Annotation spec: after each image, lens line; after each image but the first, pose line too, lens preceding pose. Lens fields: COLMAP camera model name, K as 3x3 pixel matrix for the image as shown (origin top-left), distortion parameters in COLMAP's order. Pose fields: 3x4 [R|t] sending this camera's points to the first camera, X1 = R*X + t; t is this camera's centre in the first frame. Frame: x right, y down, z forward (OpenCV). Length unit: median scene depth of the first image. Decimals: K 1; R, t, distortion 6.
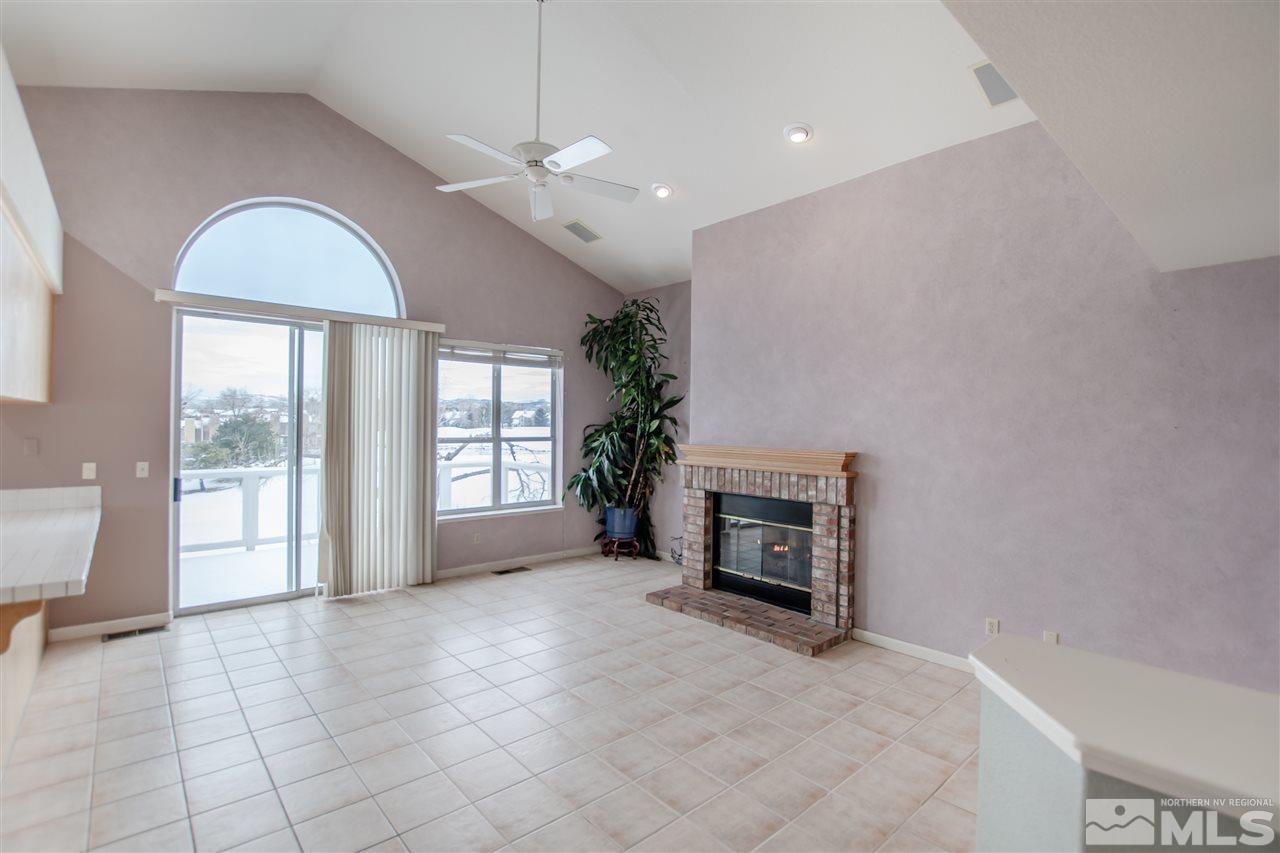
lens RADIAL K [[581.9, 0, 641.2], [0, 581.9, 427.3], [0, 0, 1]] dist [-0.021348, 0.002141]
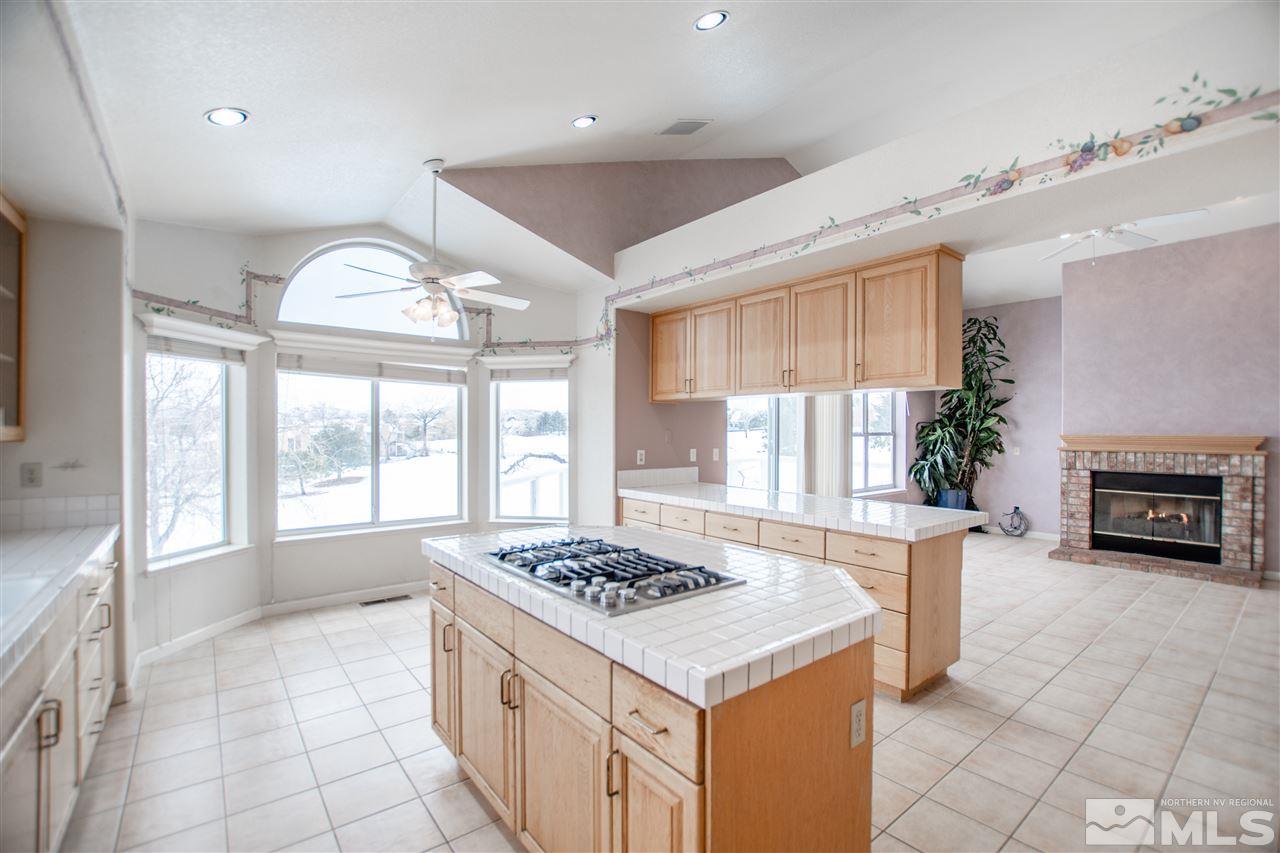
lens RADIAL K [[581.9, 0, 637.9], [0, 581.9, 428.4], [0, 0, 1]] dist [-0.021348, 0.002141]
pose [[0.999126, -0.008615, -0.040902, -0.960748], [0.008221, 0.999918, -0.009781, 0.025441], [0.040983, 0.009436, 0.999115, -0.331120]]
